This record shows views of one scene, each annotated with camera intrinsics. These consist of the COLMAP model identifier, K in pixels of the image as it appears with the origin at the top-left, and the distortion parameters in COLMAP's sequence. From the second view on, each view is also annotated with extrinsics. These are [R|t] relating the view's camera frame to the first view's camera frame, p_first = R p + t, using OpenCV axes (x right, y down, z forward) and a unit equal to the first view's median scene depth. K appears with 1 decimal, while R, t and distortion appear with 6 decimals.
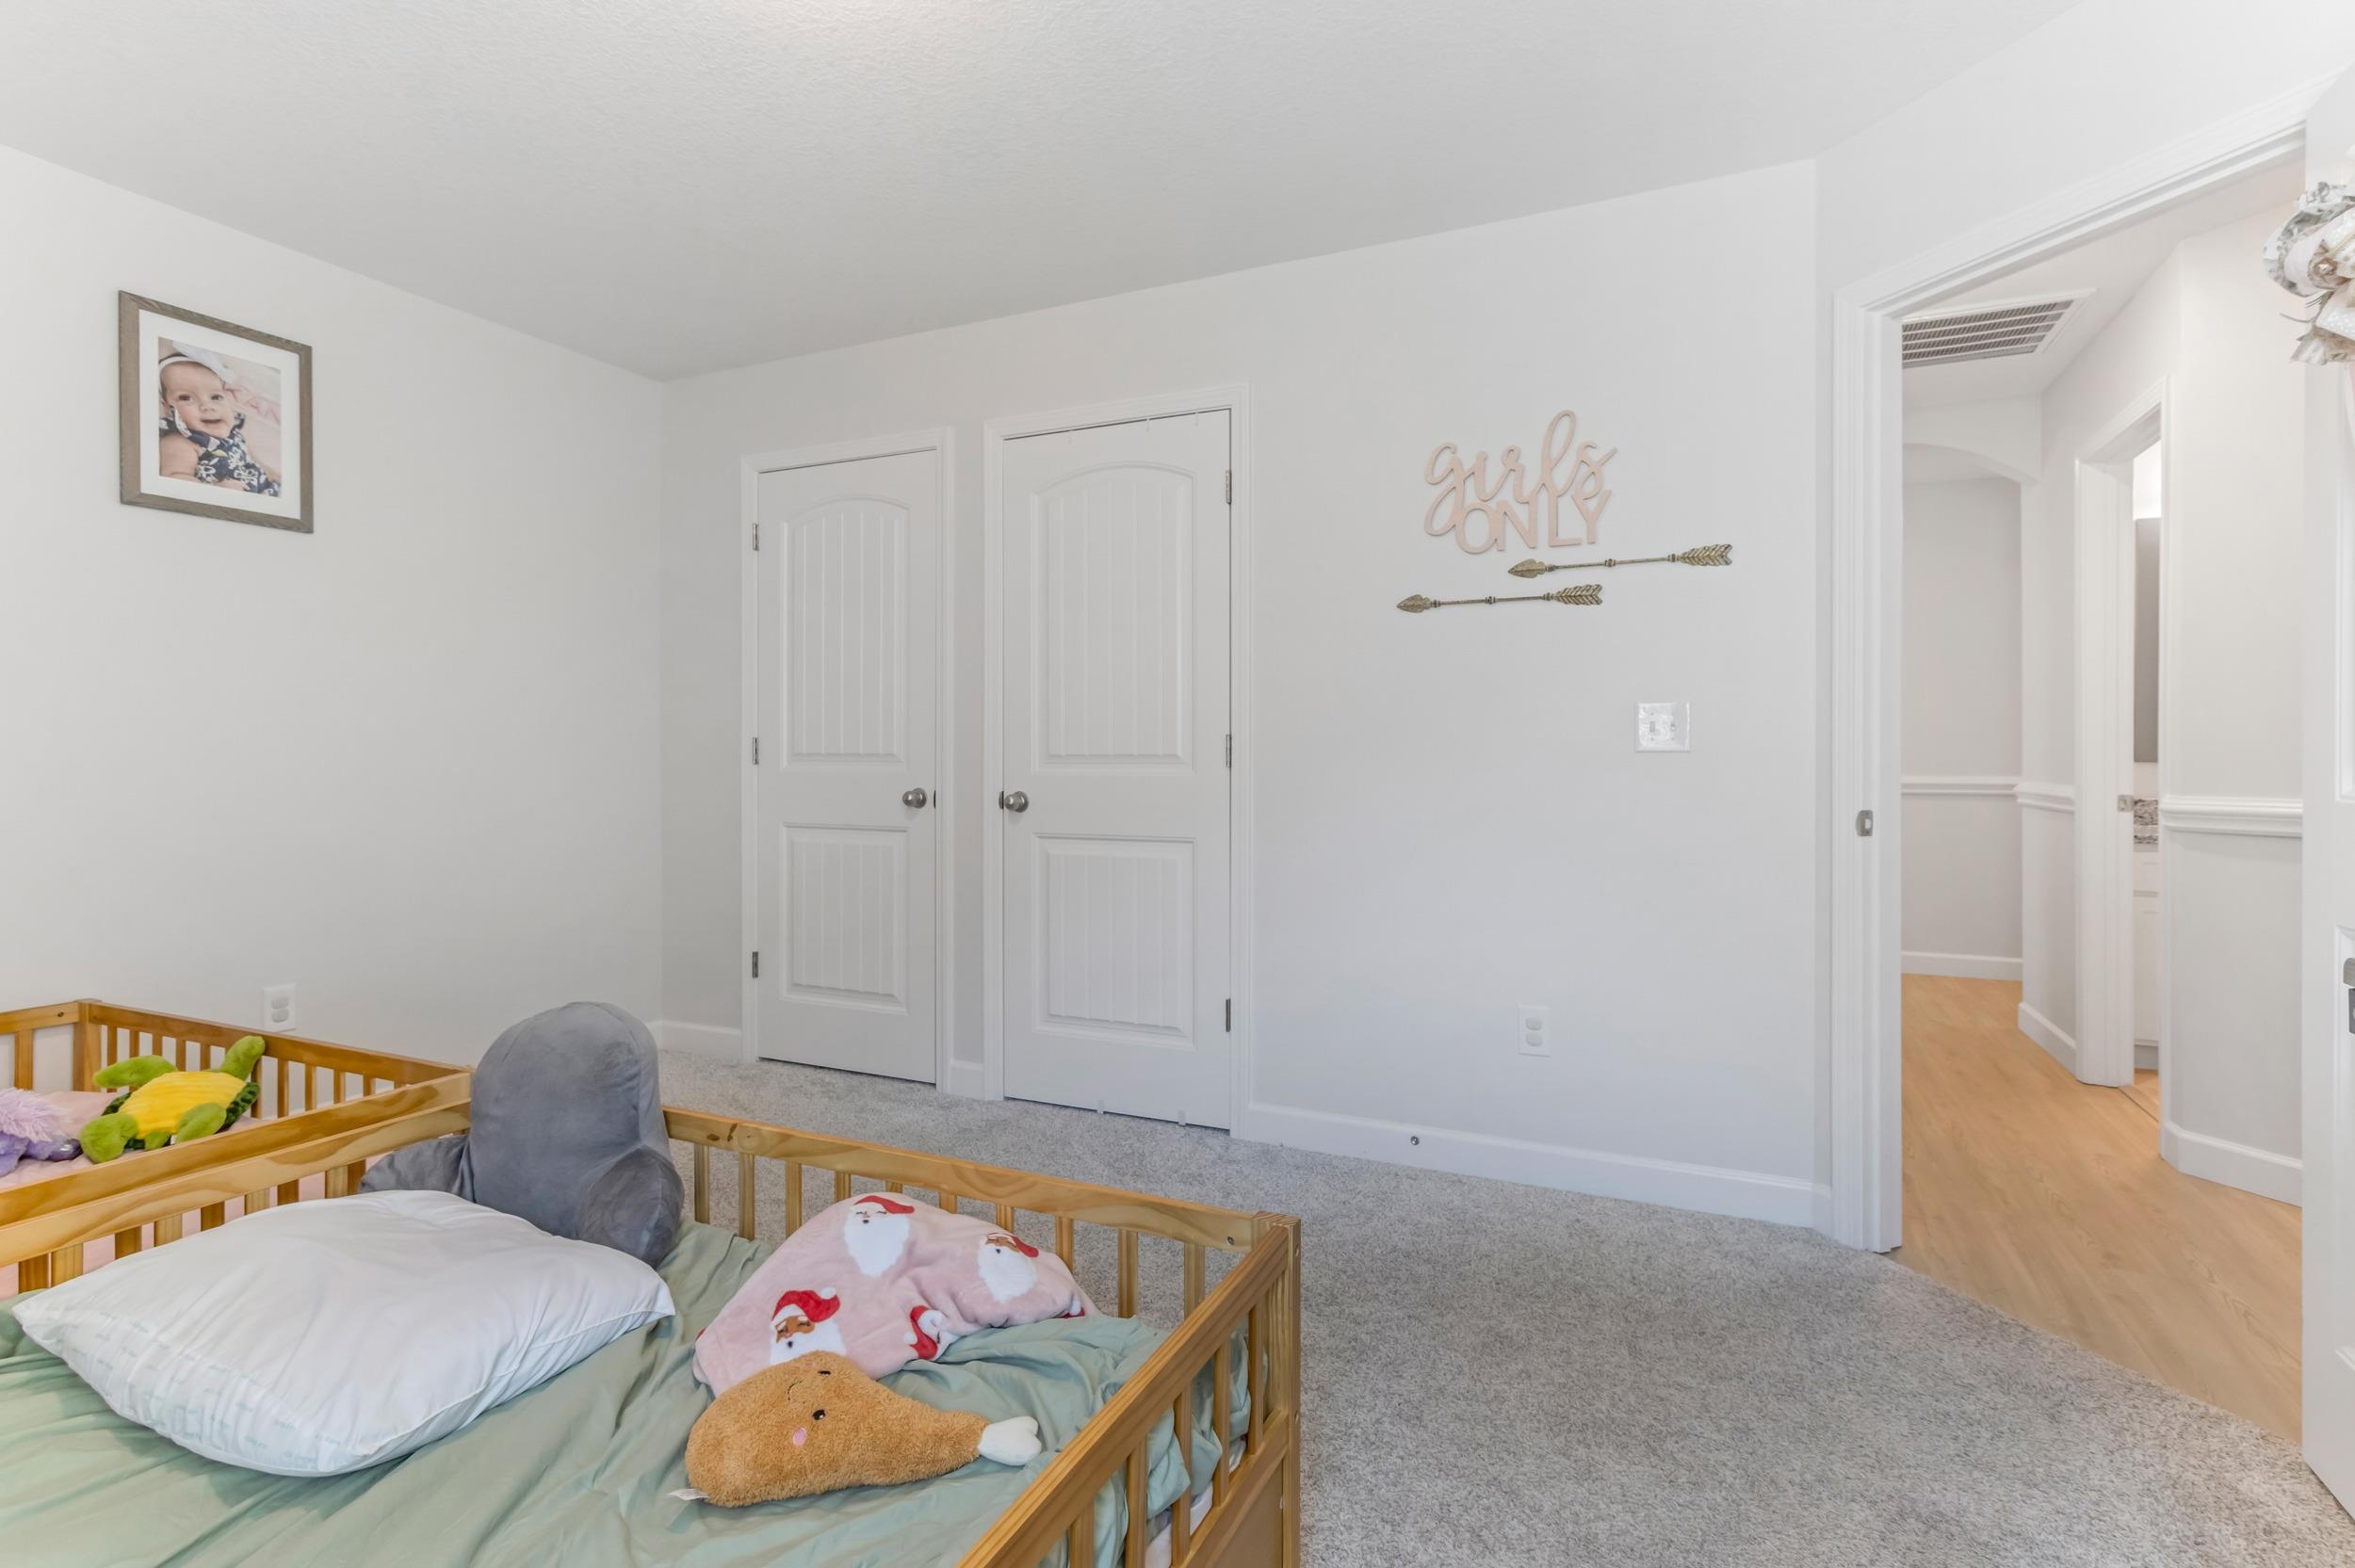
lens RADIAL K [[1145.1, 0, 1179.2], [0, 1145.1, 772.1], [0, 0, 1]] dist [0.007425, 0.000563]
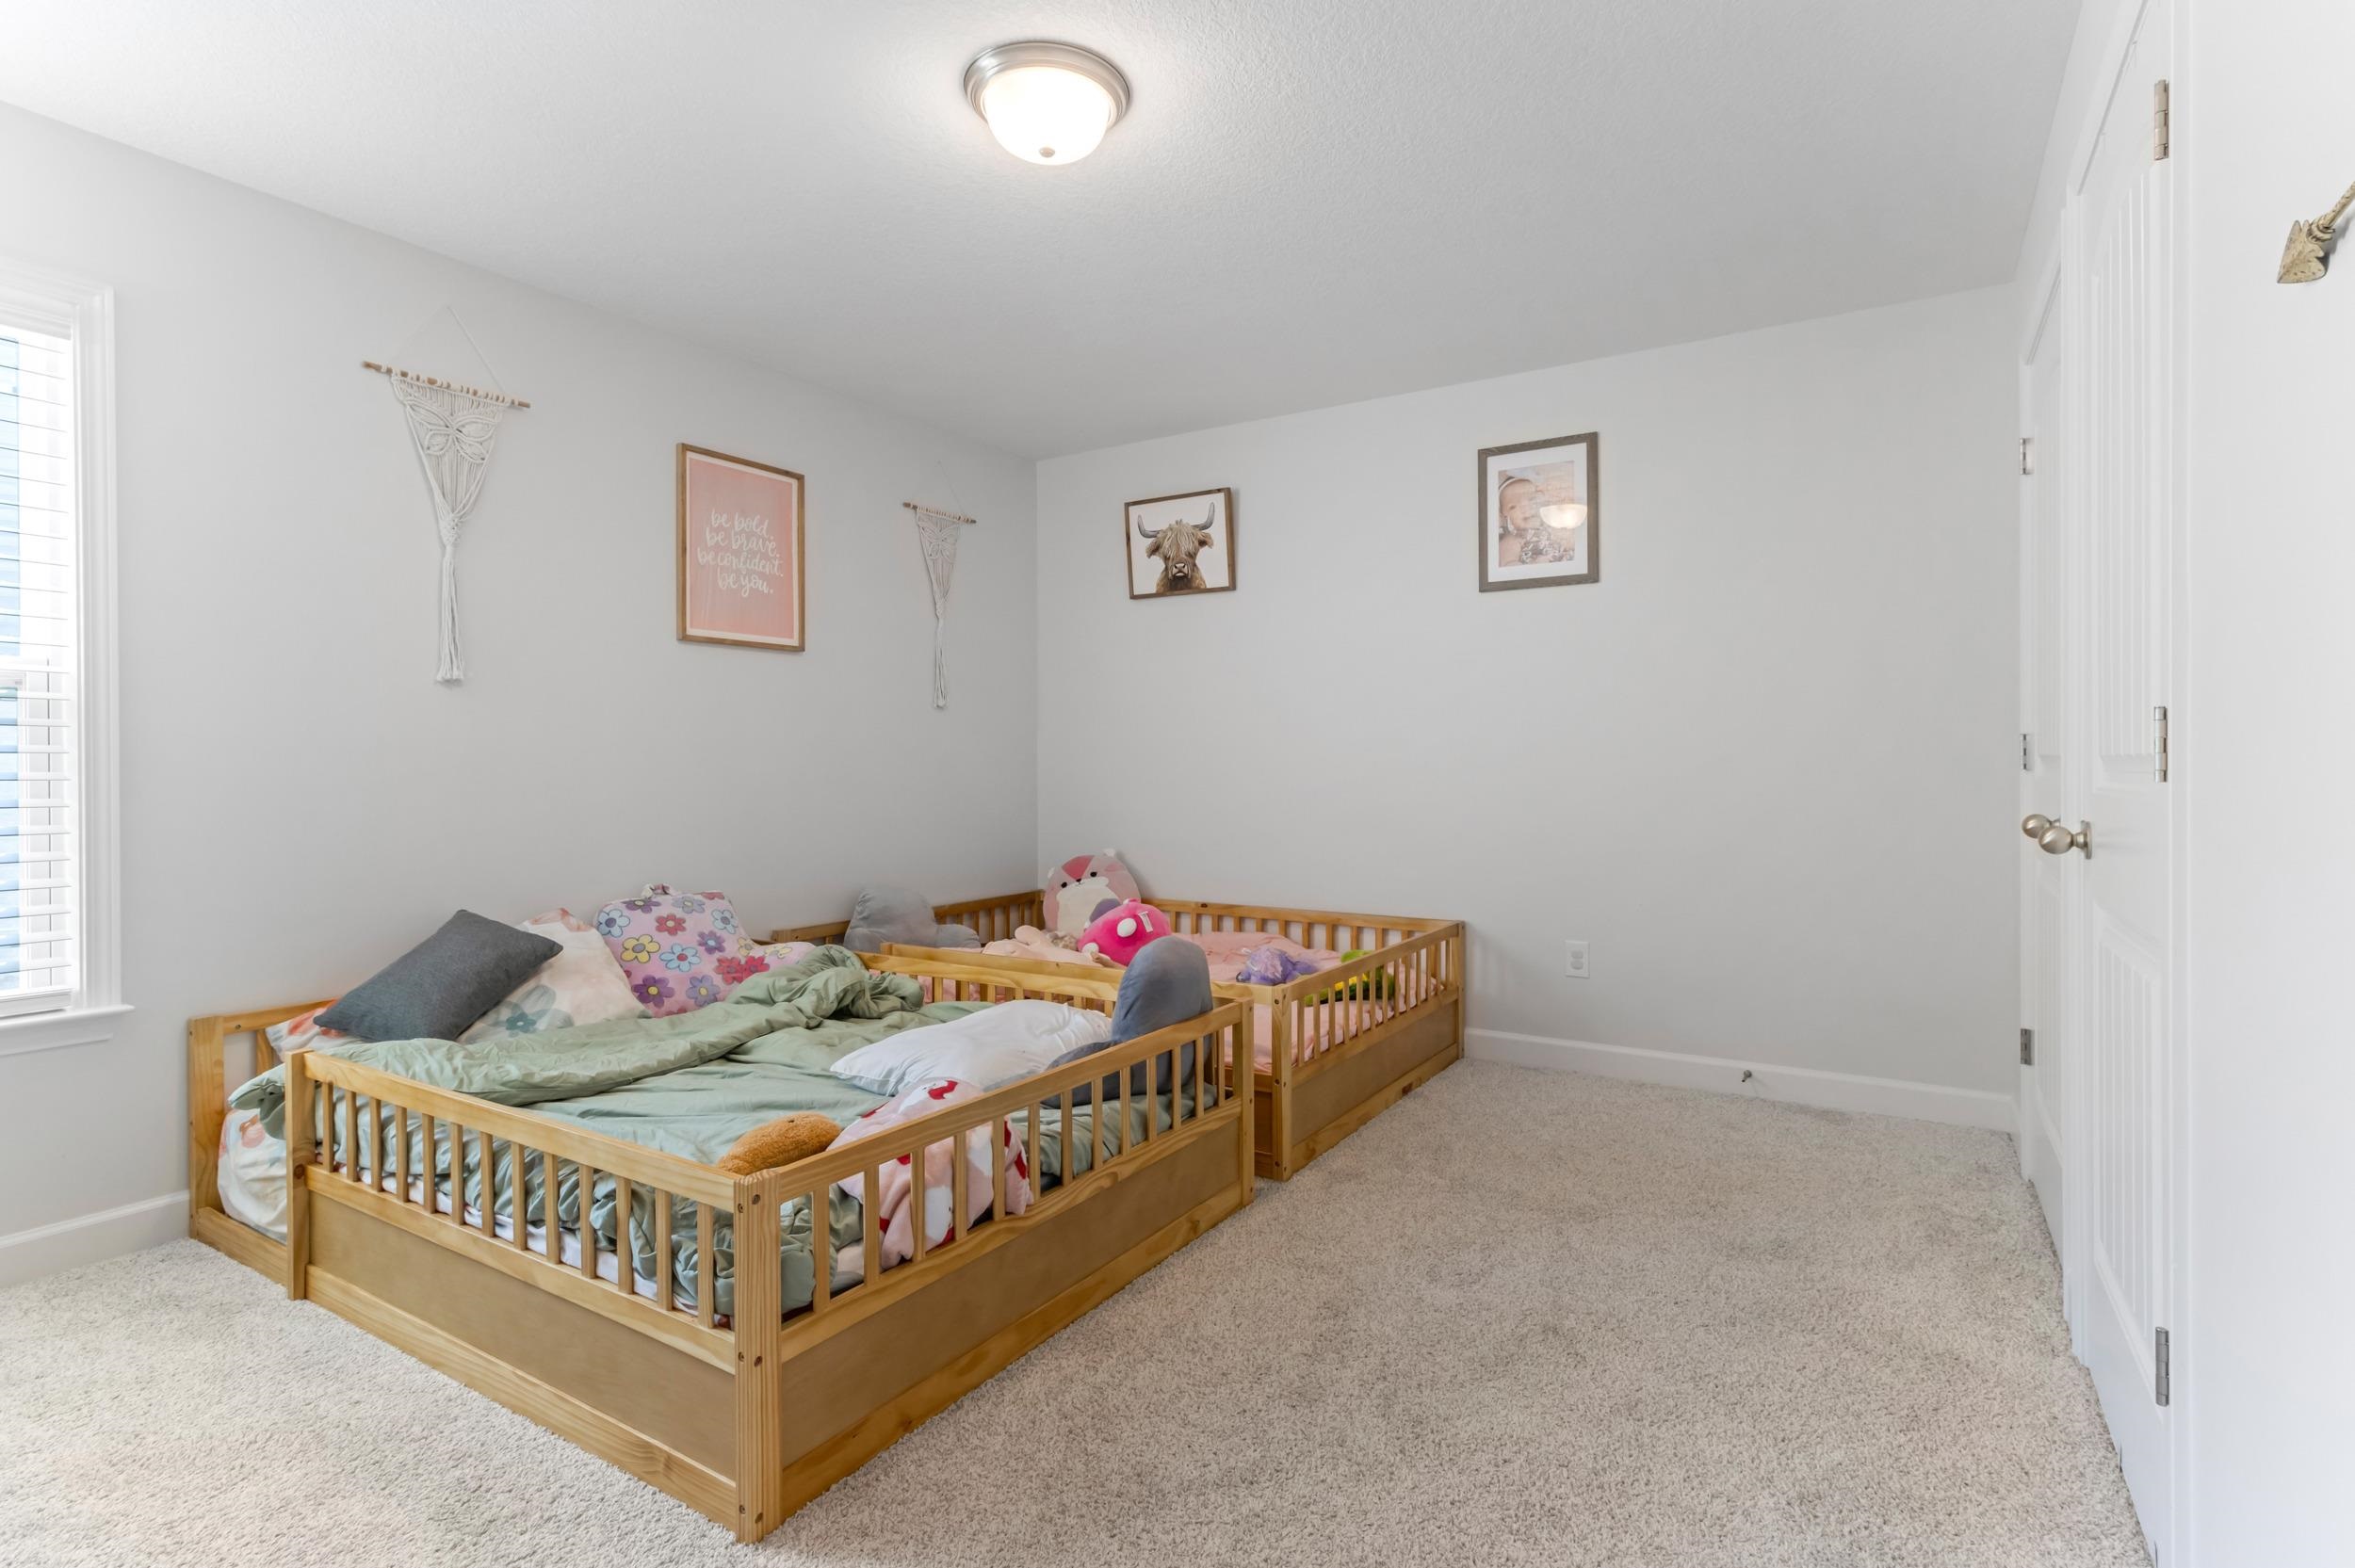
lens RADIAL K [[1145.1, 0, 1180.3], [0, 1145.1, 775.5], [0, 0, 1]] dist [0.007425, 0.000563]
pose [[-0.121392, 0.010225, -0.992552, 0.568747], [-0.007069, 0.999913, 0.011166, -0.010826], [0.992580, 0.008372, -0.121309, 0.760544]]
